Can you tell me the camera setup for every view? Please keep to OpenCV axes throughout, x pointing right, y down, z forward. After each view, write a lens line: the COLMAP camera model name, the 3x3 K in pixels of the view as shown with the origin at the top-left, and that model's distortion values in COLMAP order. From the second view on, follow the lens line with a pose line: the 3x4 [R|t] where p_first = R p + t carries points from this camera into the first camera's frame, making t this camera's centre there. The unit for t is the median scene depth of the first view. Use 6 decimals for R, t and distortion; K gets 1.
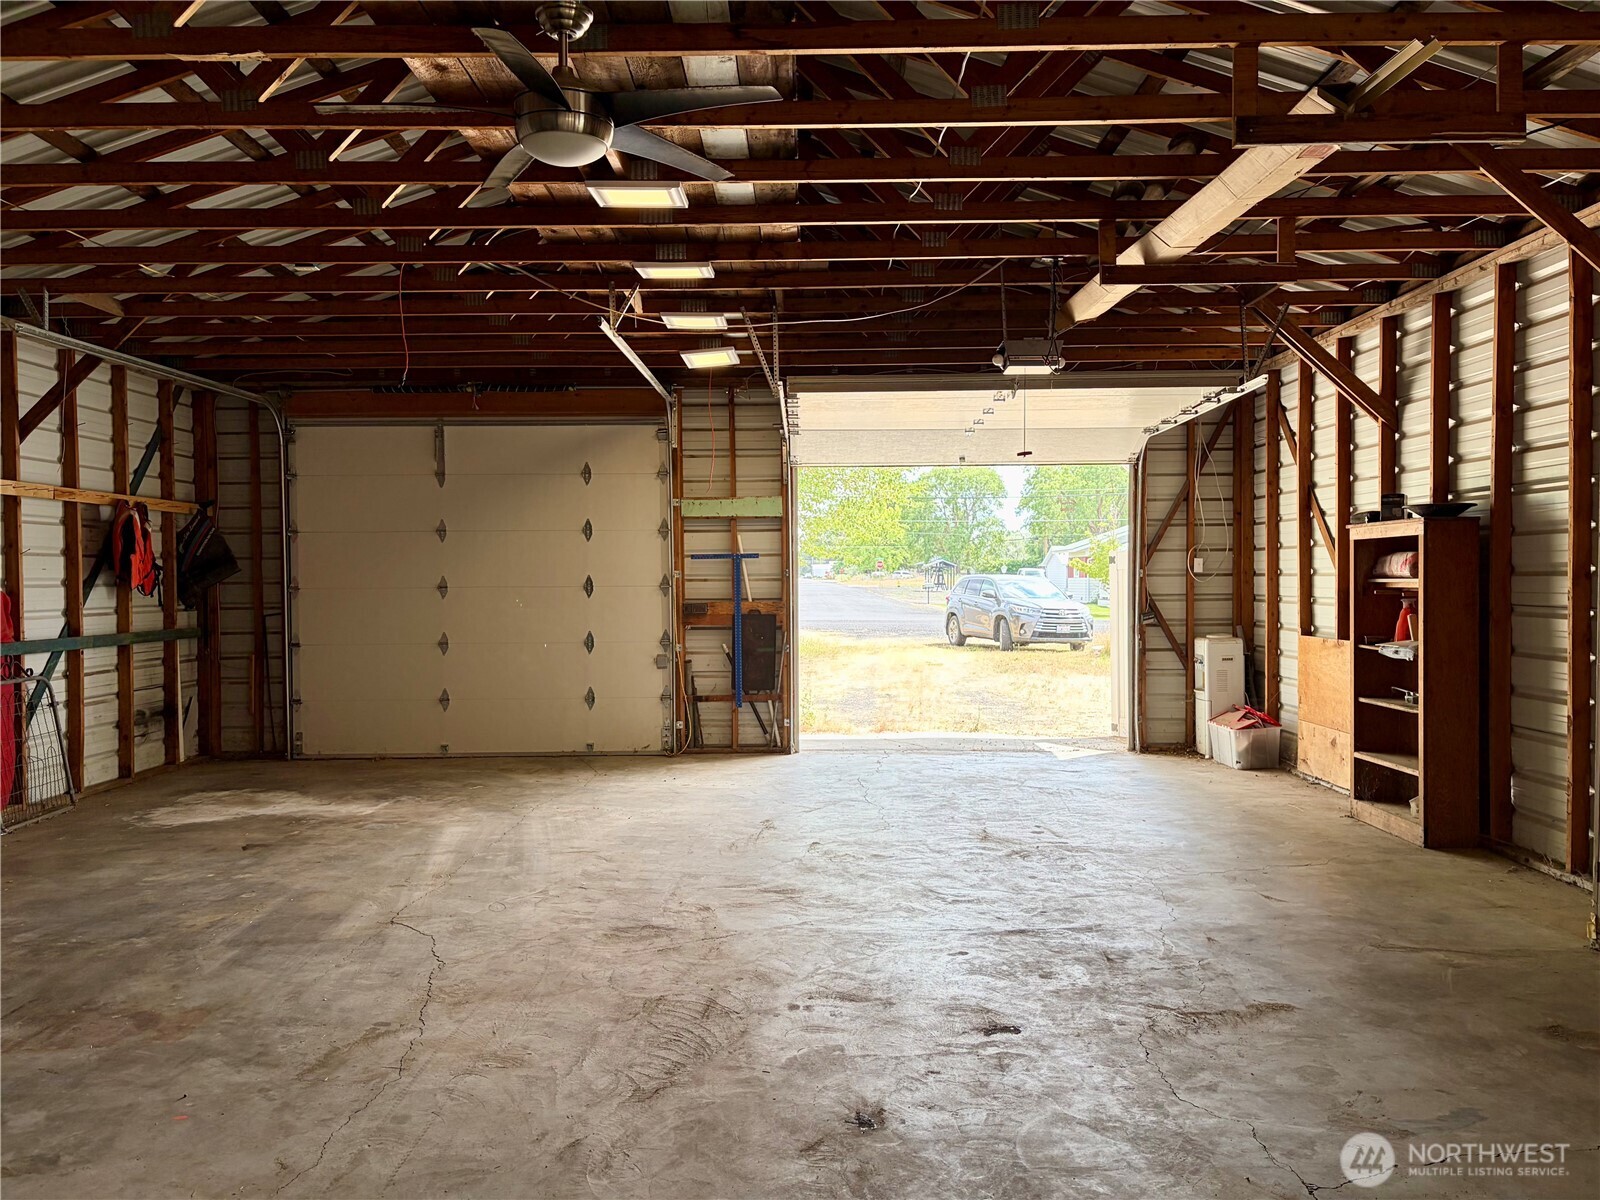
lens RADIAL K [[1218.5, 0, 789.9], [0, 1218.5, 599.8], [0, 0, 1]] dist [0.041736, -0.024039]
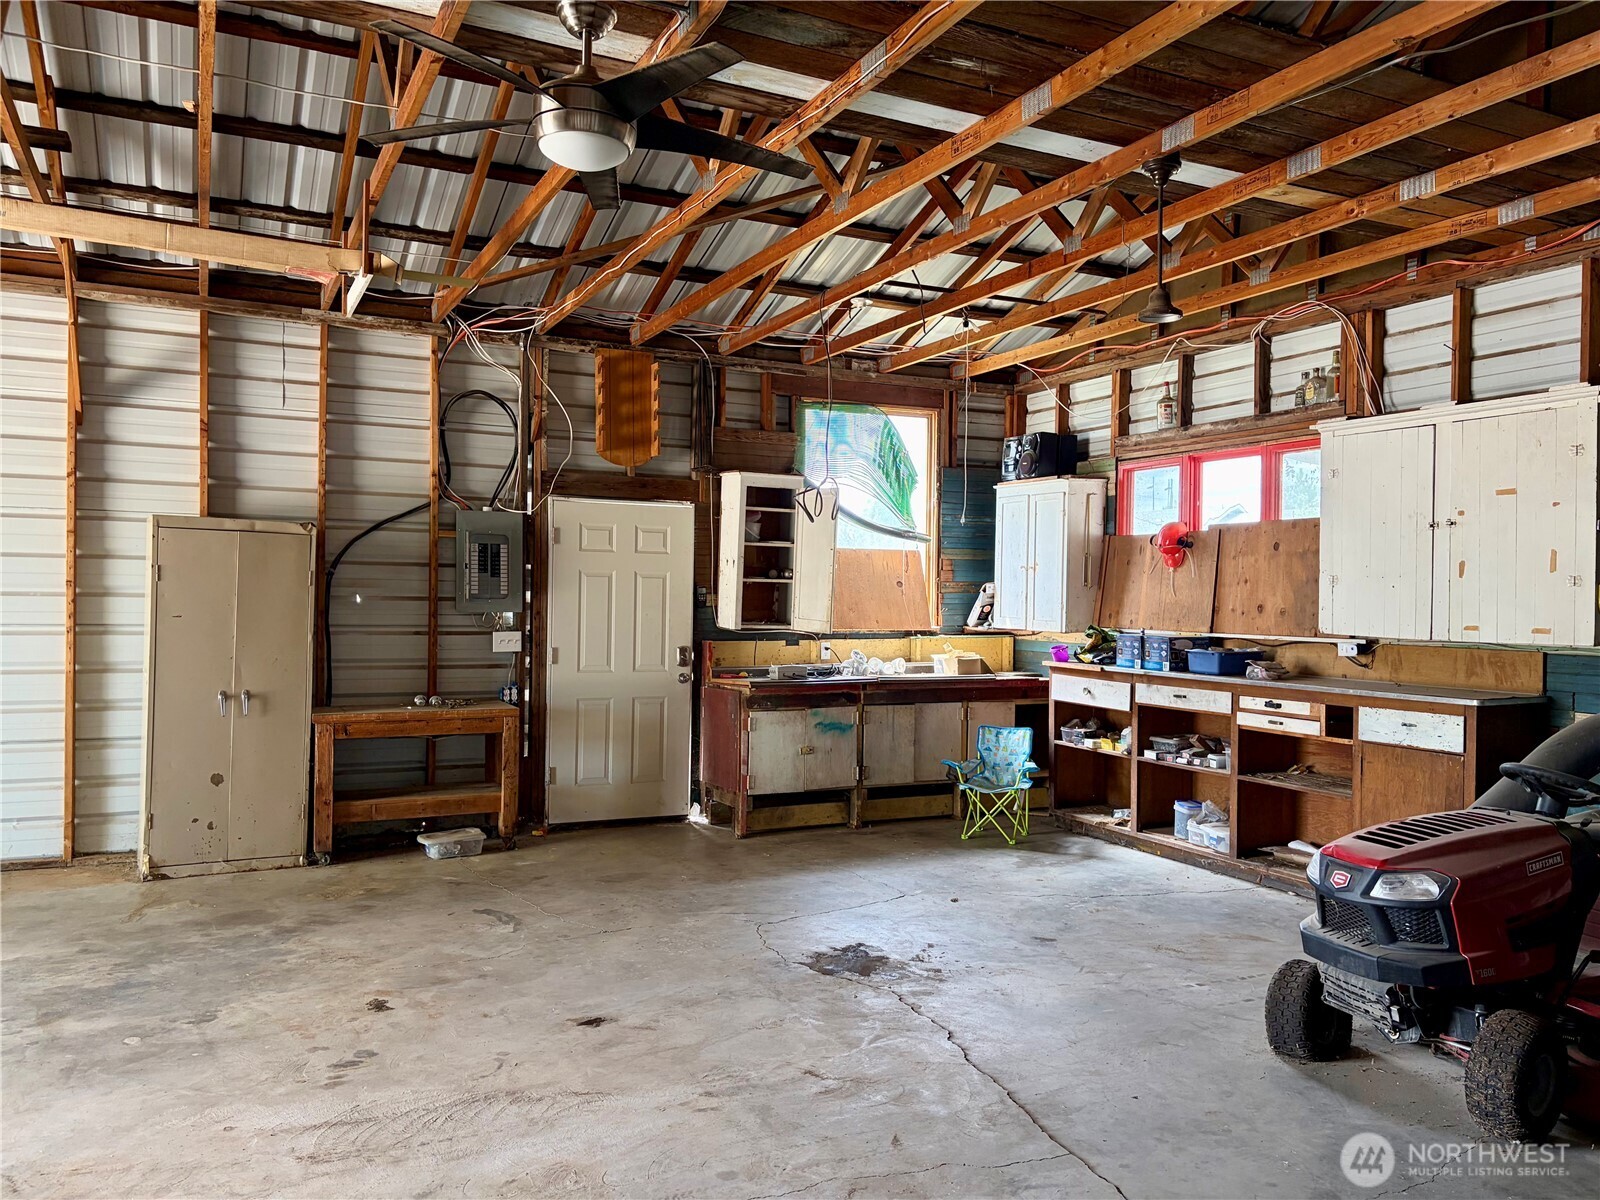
lens RADIAL K [[1218.5, 0, 809.6], [0, 1218.5, 588.6], [0, 0, 1]] dist [0.041736, -0.024039]
pose [[-0.458888, 0.002966, 0.888489, -0.399668], [0.004750, 0.999988, -0.000885, -0.011111], [-0.888481, 0.003814, -0.458897, 0.461064]]
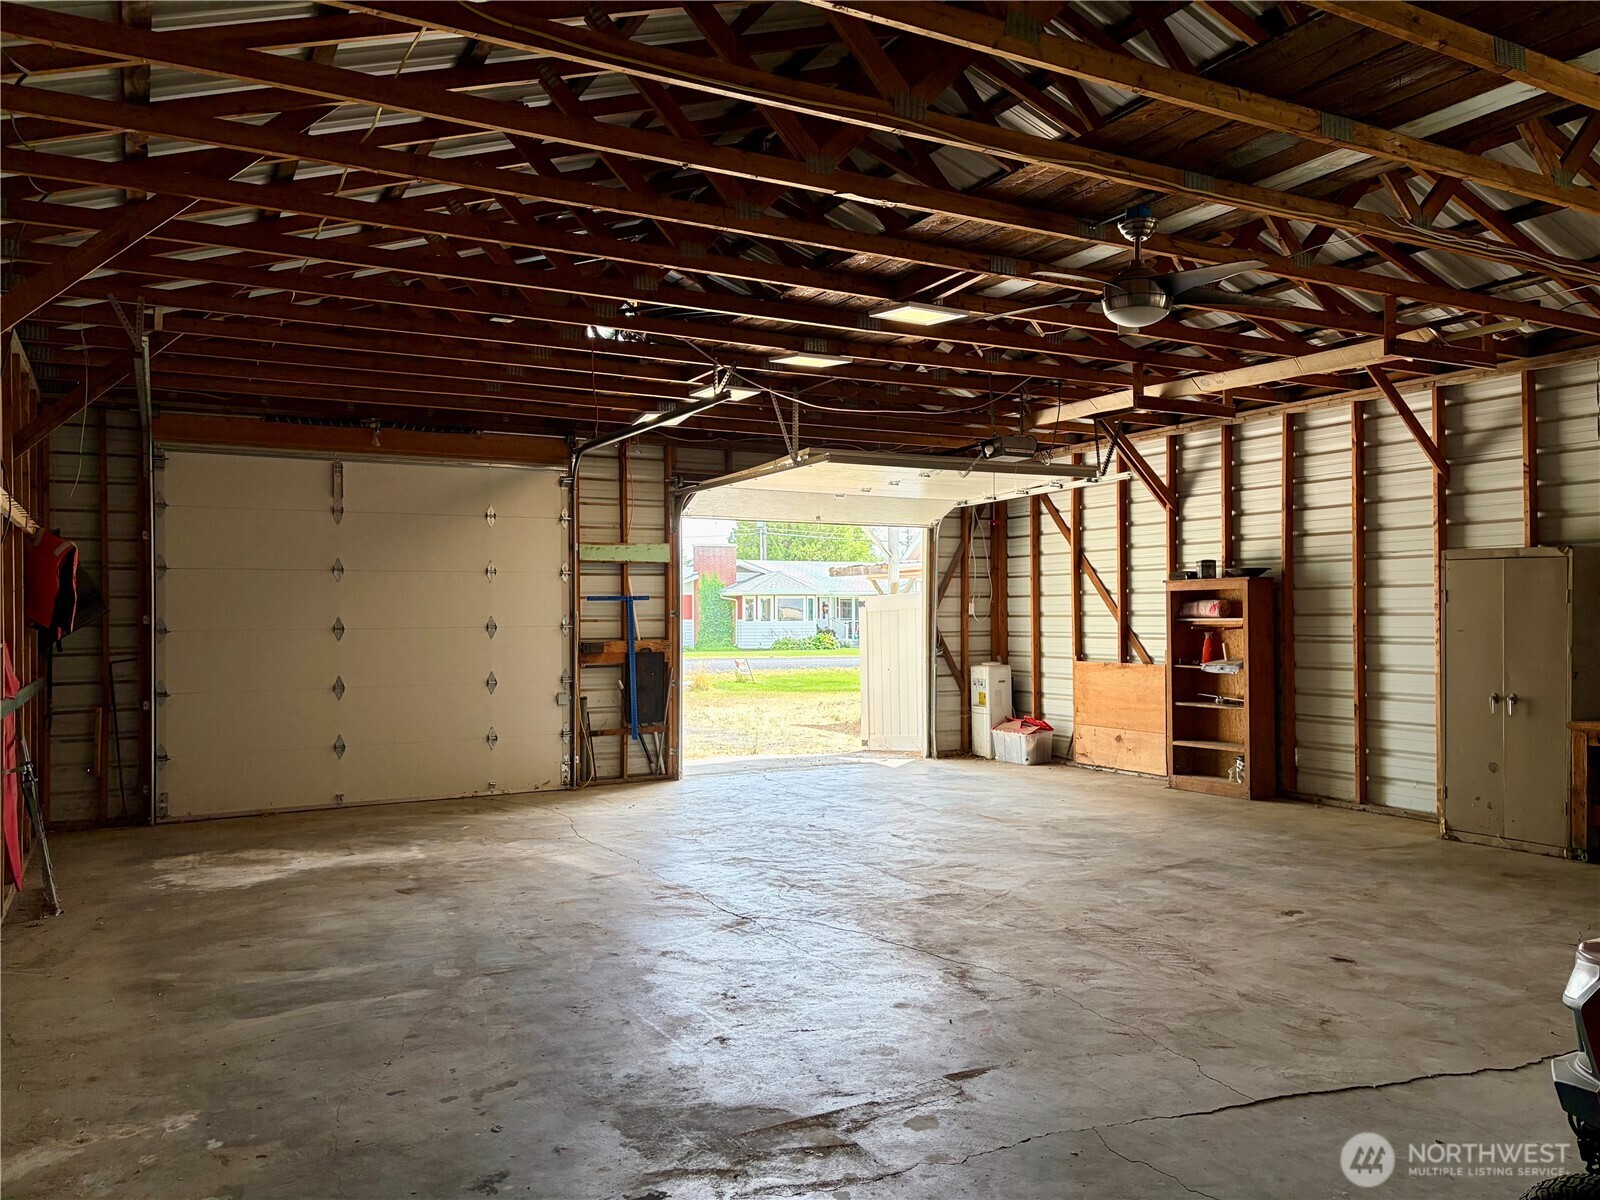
lens RADIAL K [[1218.5, 0, 815.7], [0, 1218.5, 605.5], [0, 0, 1]] dist [0.041736, -0.024039]
pose [[0.867706, 0.004486, 0.497058, -0.435374], [0.010916, 0.999546, -0.028077, 0.002402], [-0.496958, 0.029788, 0.867263, -0.015128]]
